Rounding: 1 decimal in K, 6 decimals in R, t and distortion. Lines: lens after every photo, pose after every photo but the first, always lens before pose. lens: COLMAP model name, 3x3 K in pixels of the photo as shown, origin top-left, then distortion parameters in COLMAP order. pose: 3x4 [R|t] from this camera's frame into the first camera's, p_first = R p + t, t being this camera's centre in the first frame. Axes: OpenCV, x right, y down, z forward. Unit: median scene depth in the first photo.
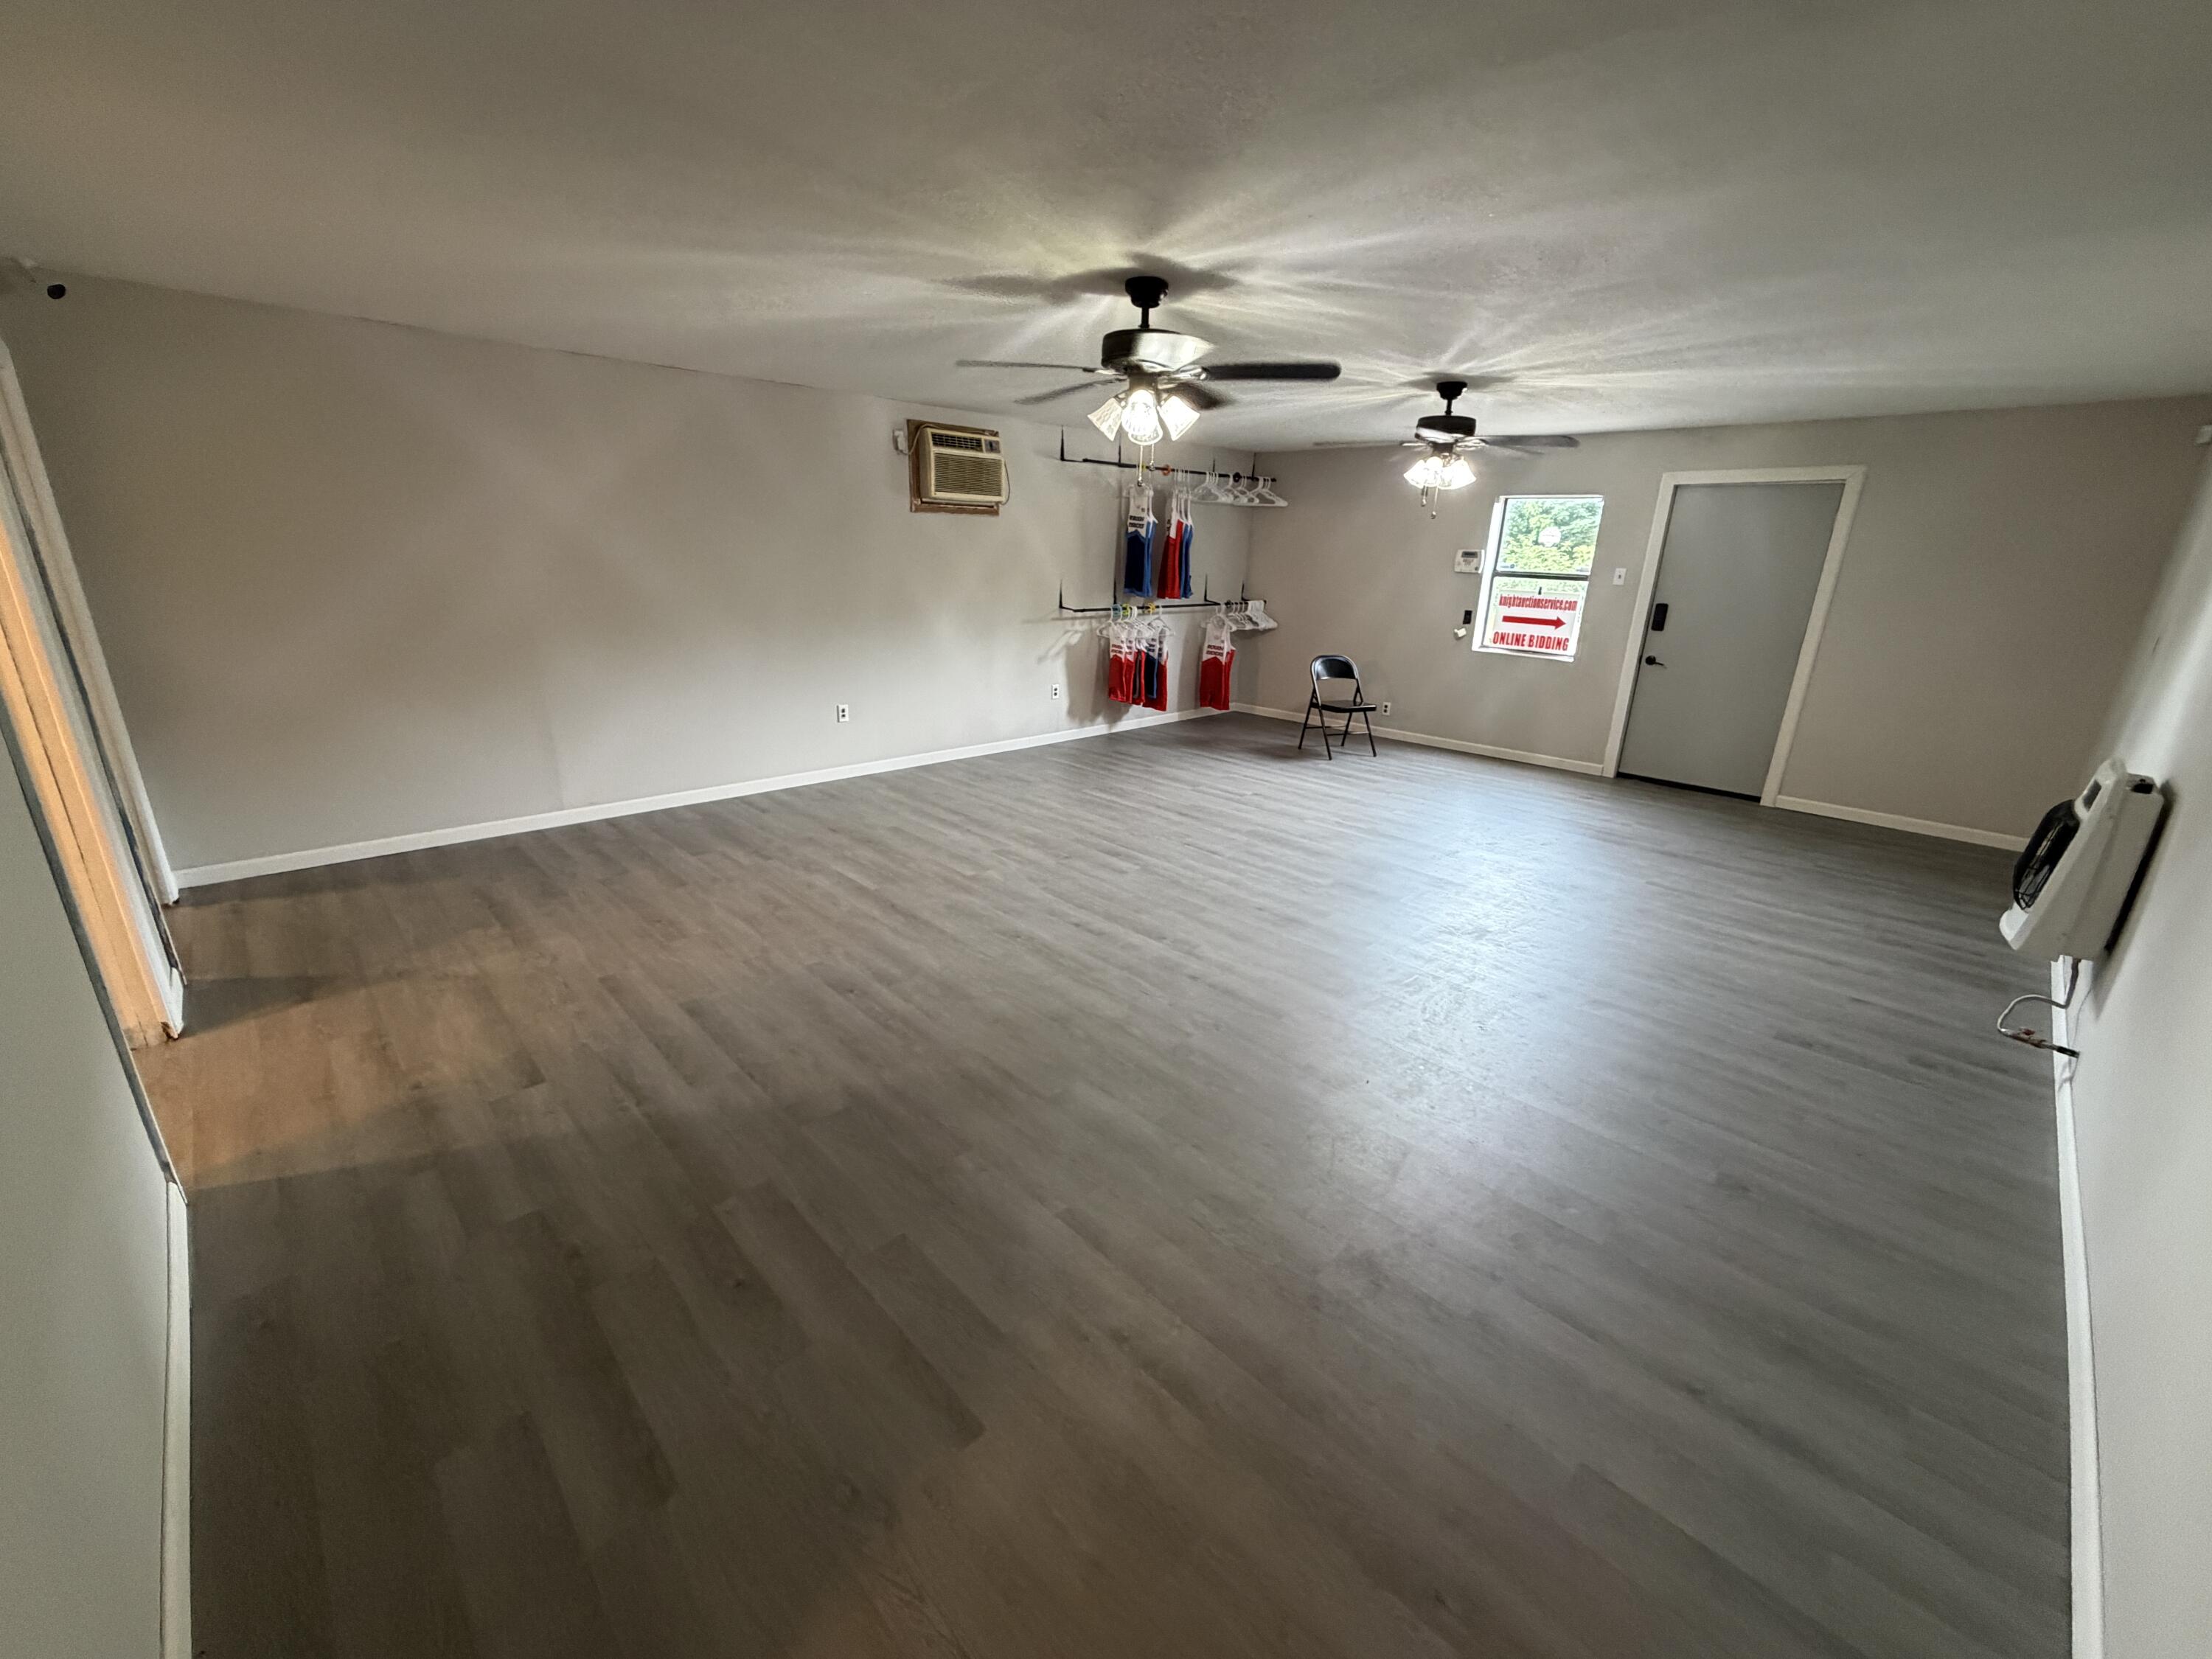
lens RADIAL K [[886.4, 0, 1103.0], [0, 886.4, 830.0], [0, 0, 1]] dist [-0.001469, -0.000300]
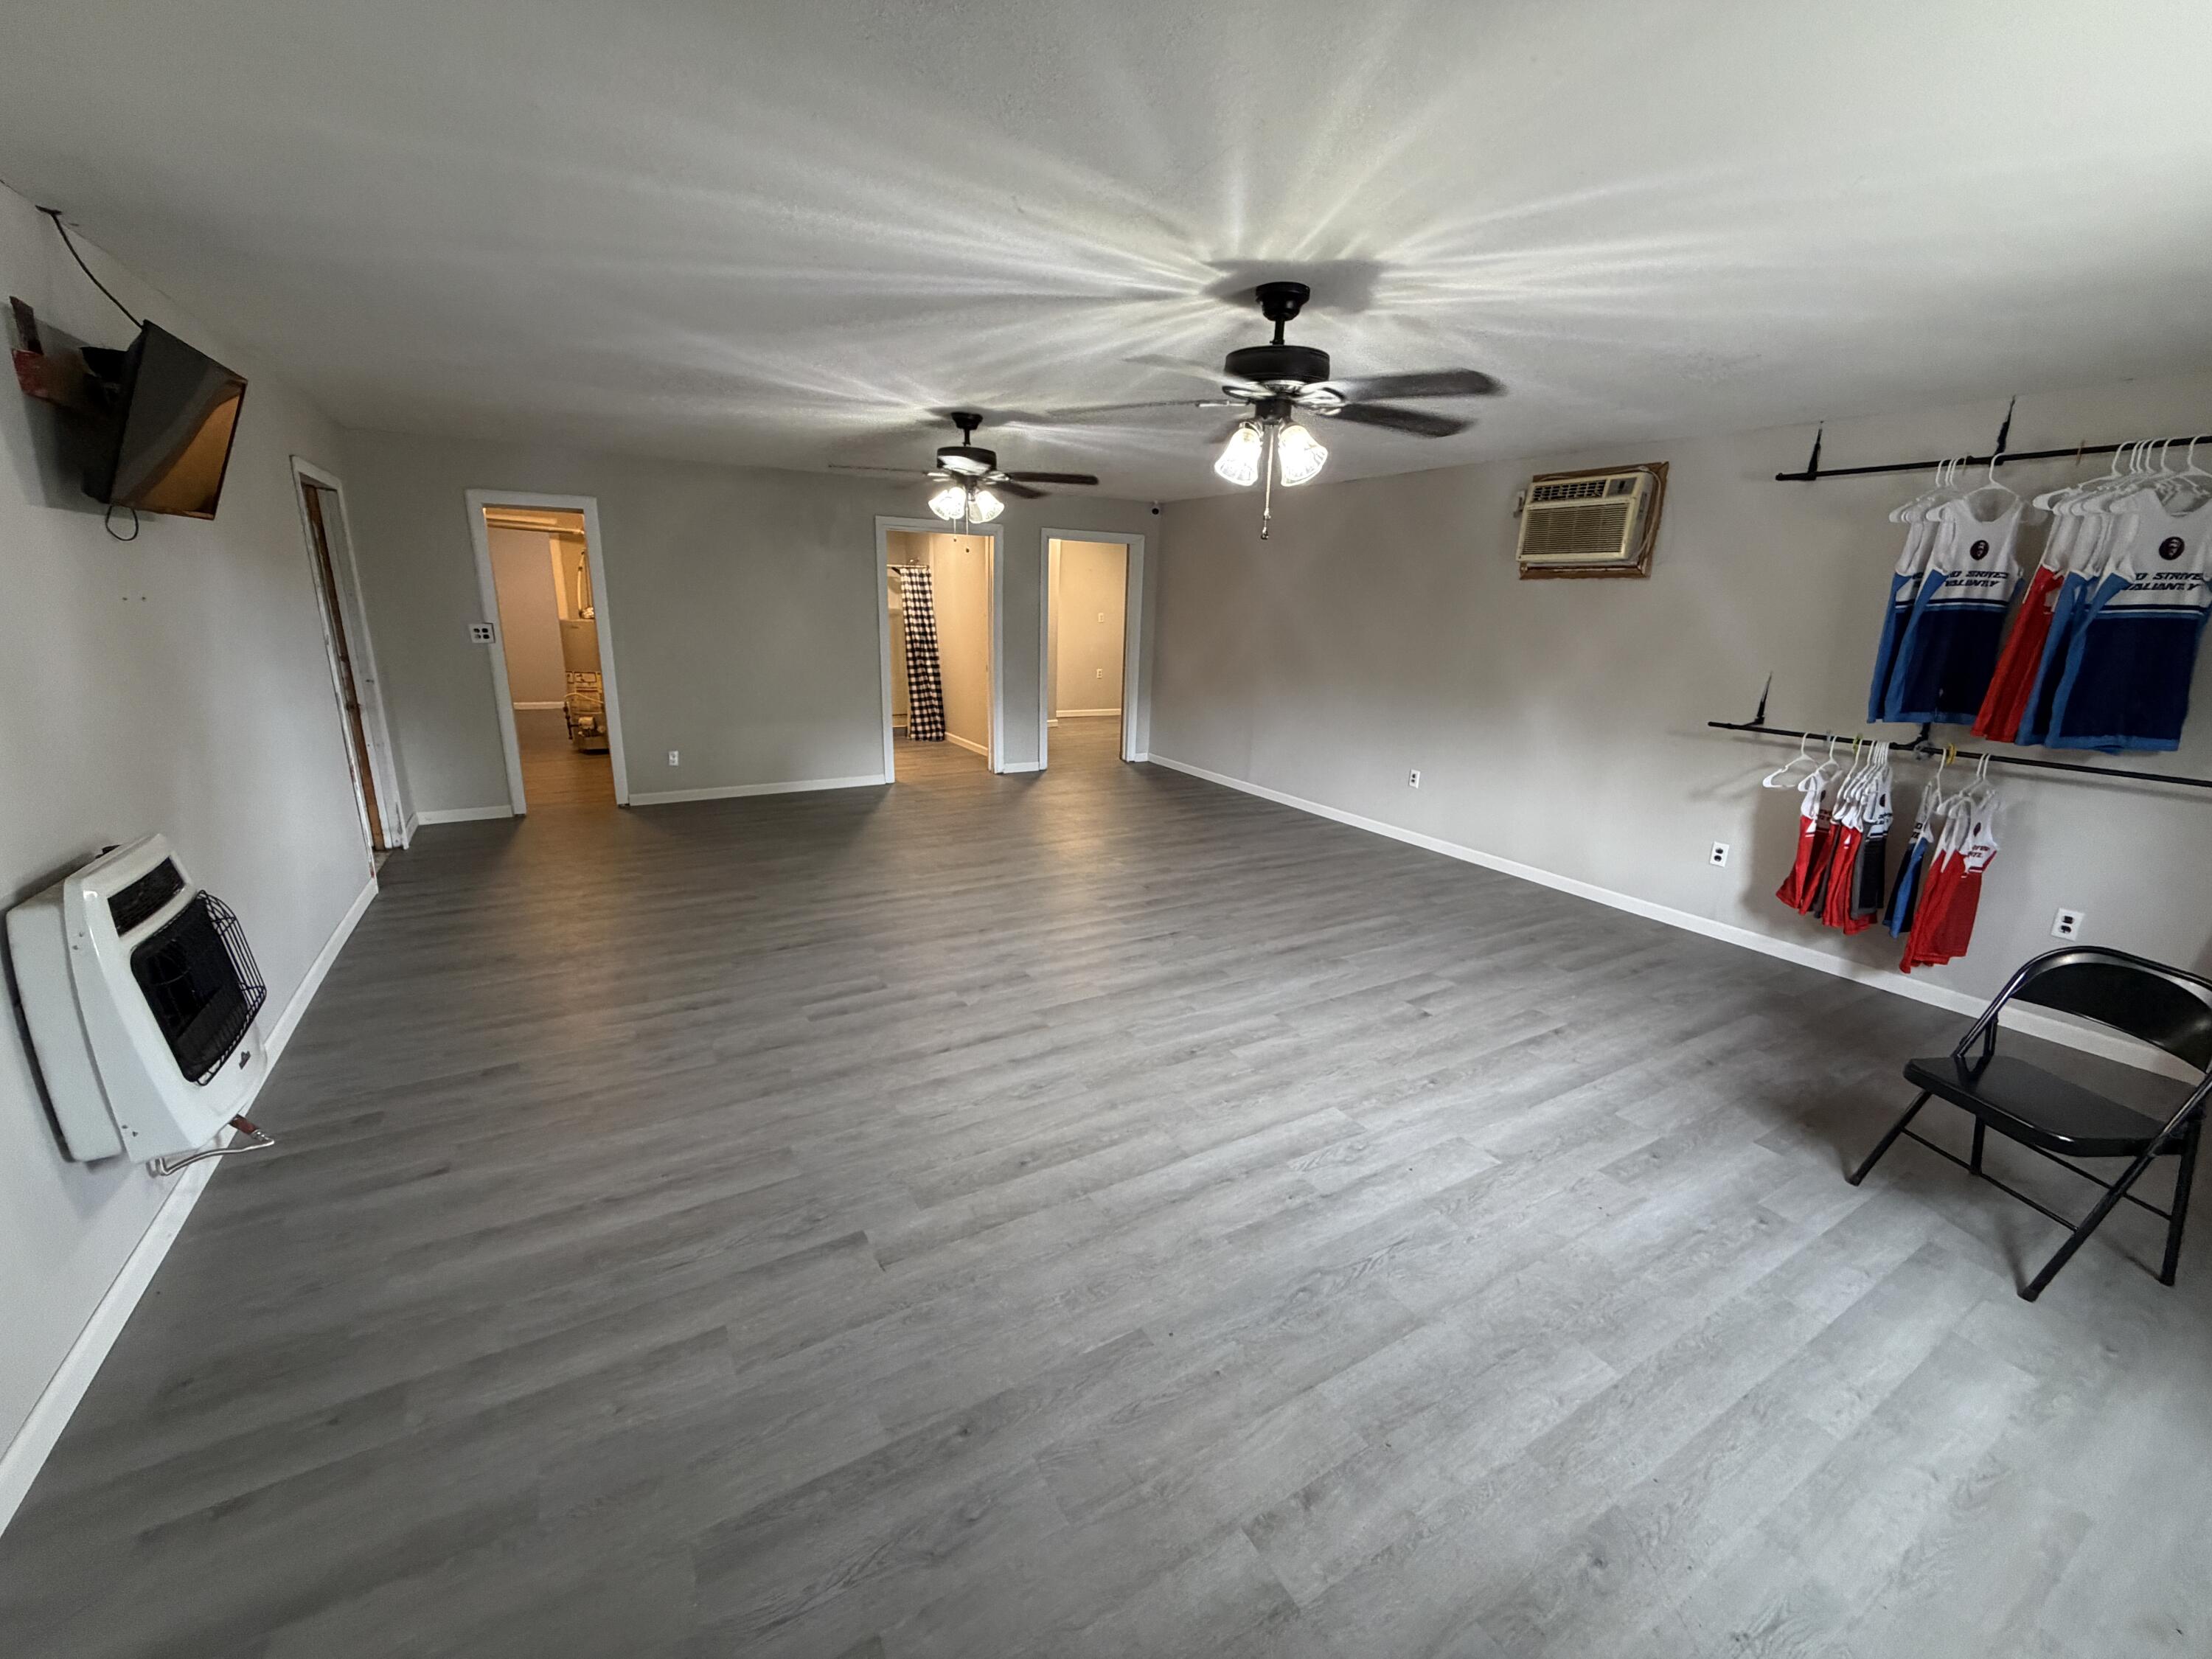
lens RADIAL K [[886.4, 0, 1103.0], [0, 886.4, 830.0], [0, 0, 1]] dist [-0.001469, -0.000300]
pose [[-0.239261, 0.212967, -0.947312, 0.833030], [-0.329765, 0.899832, 0.285581, -0.273618], [0.913241, 0.380719, -0.145066, 0.922112]]
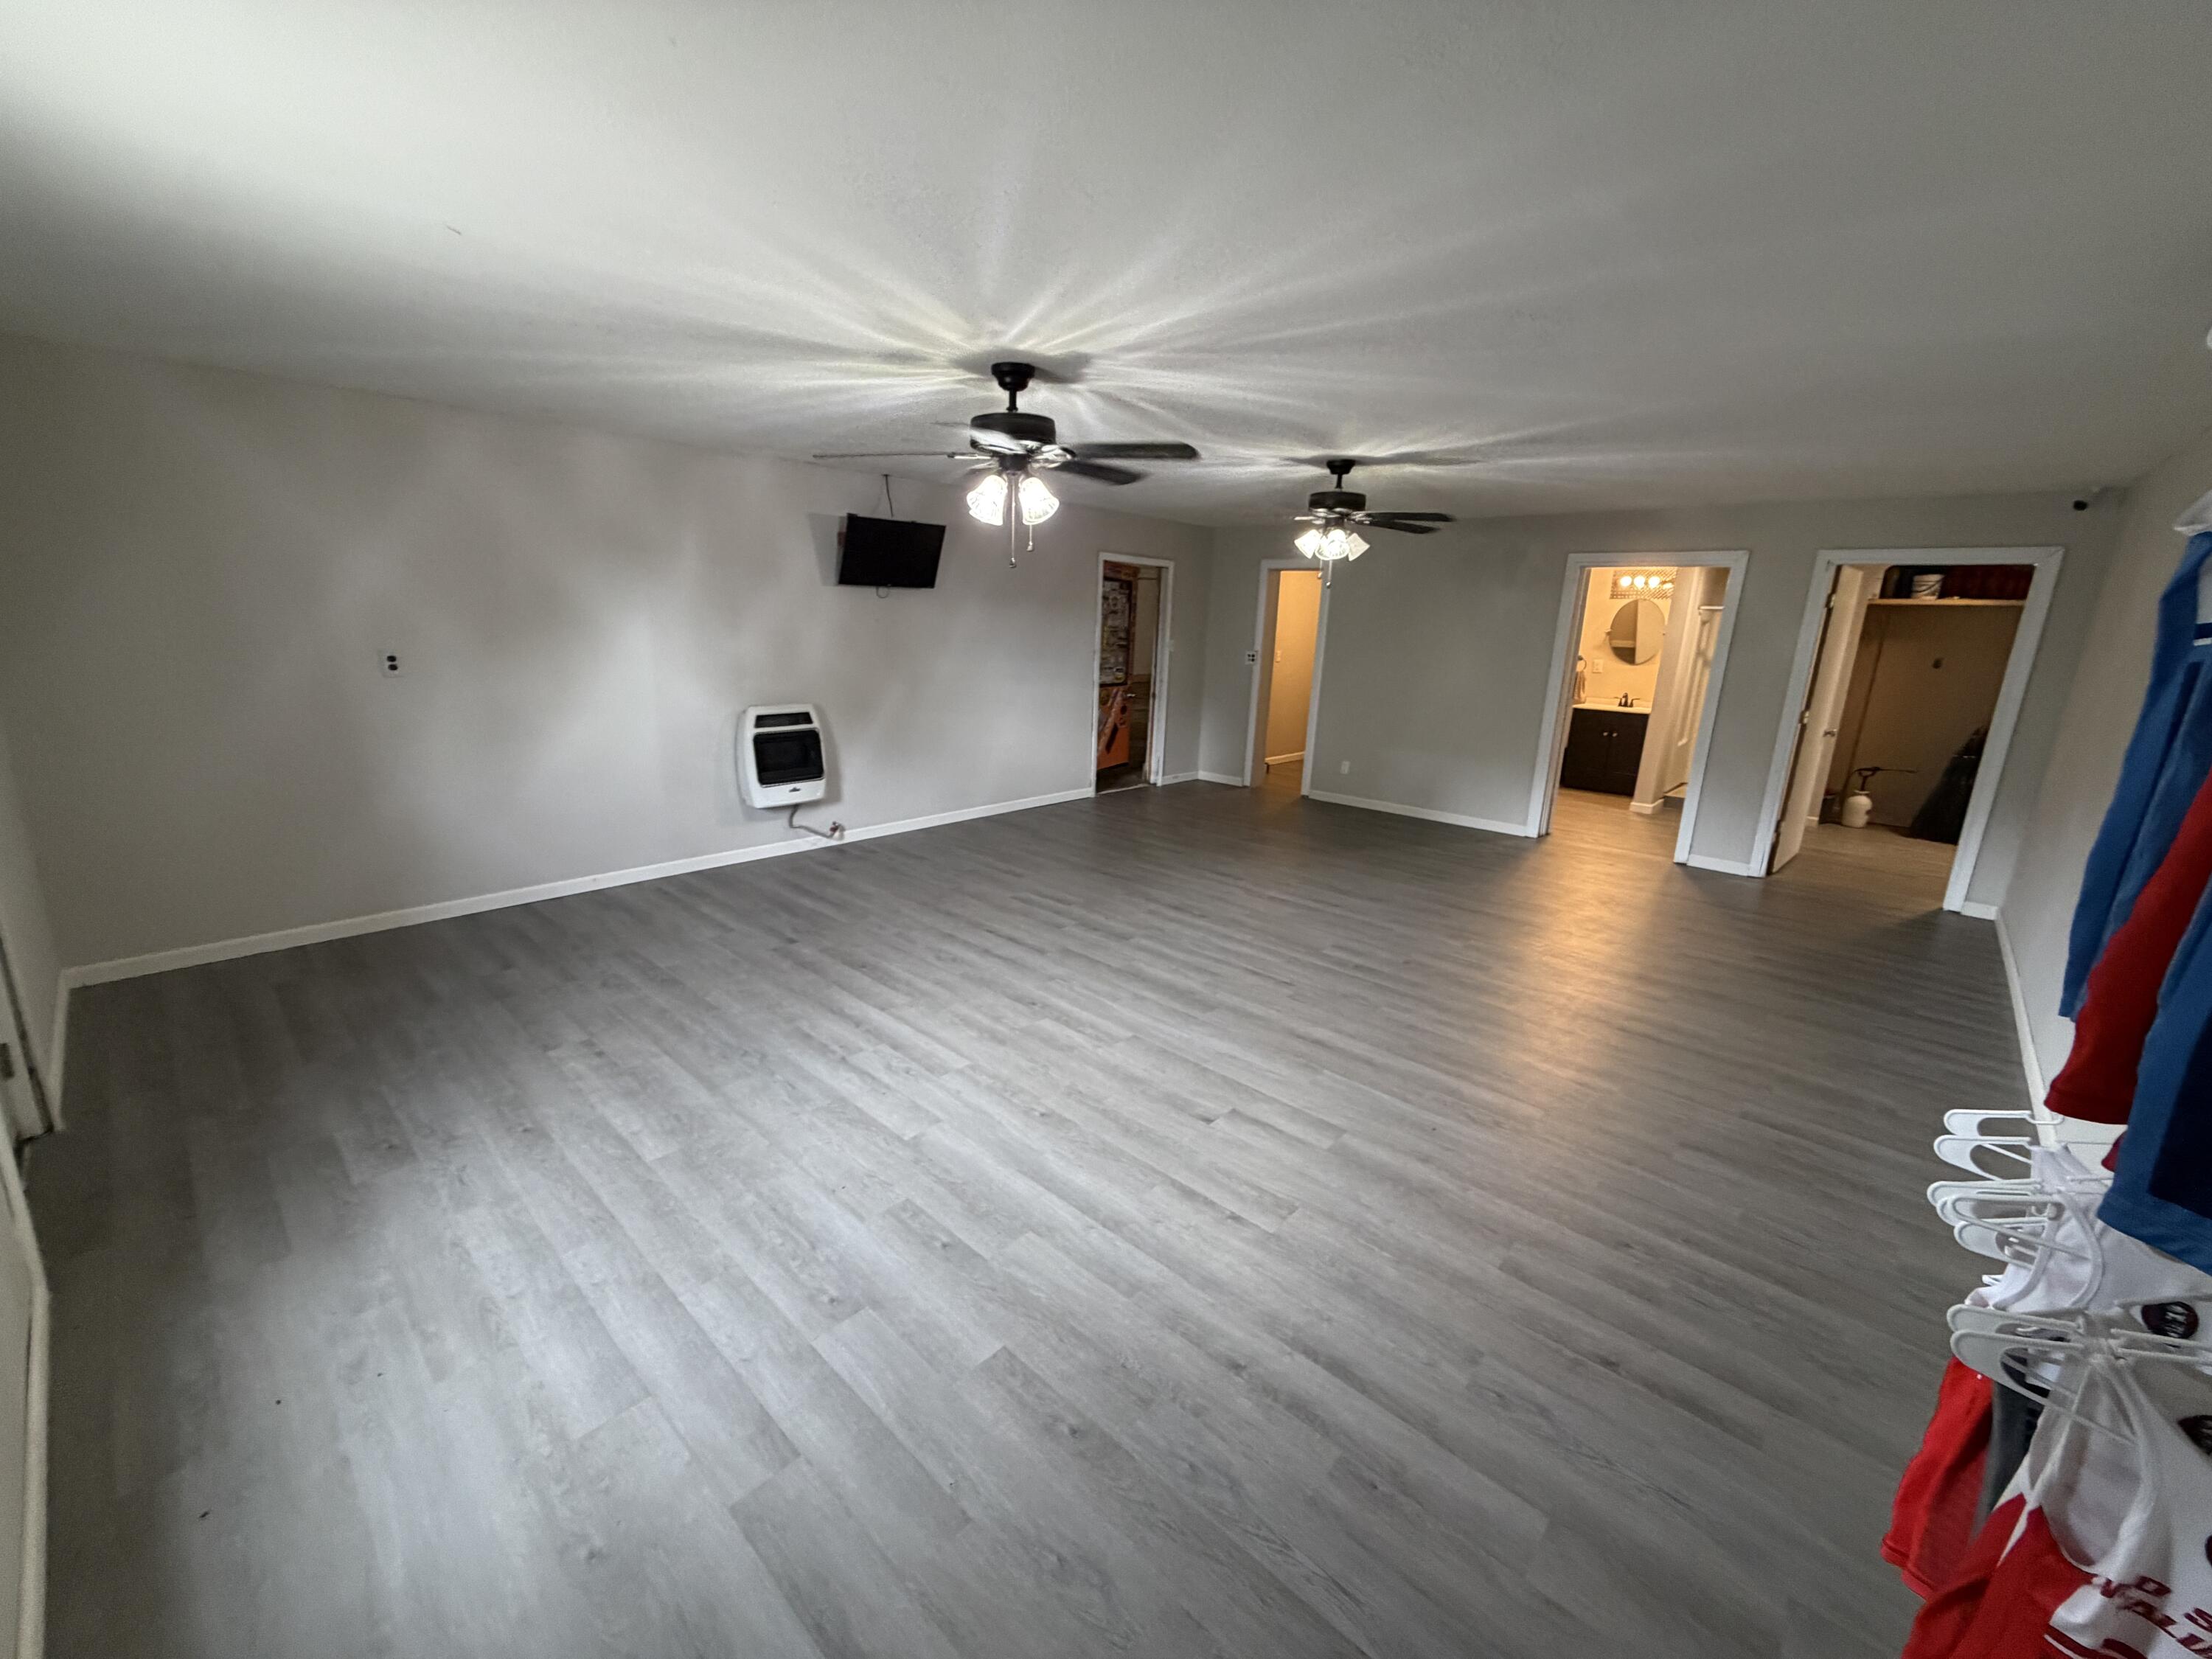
lens RADIAL K [[884.6, 0, 1092.6], [0, 884.6, 821.4], [0, 0, 1]] dist [0.000592, 0.000106]
pose [[-0.996886, -0.049983, -0.060993, 0.300612], [-0.074388, 0.852736, 0.517019, -0.470213], [0.026169, 0.519946, -0.853798, 1.456877]]
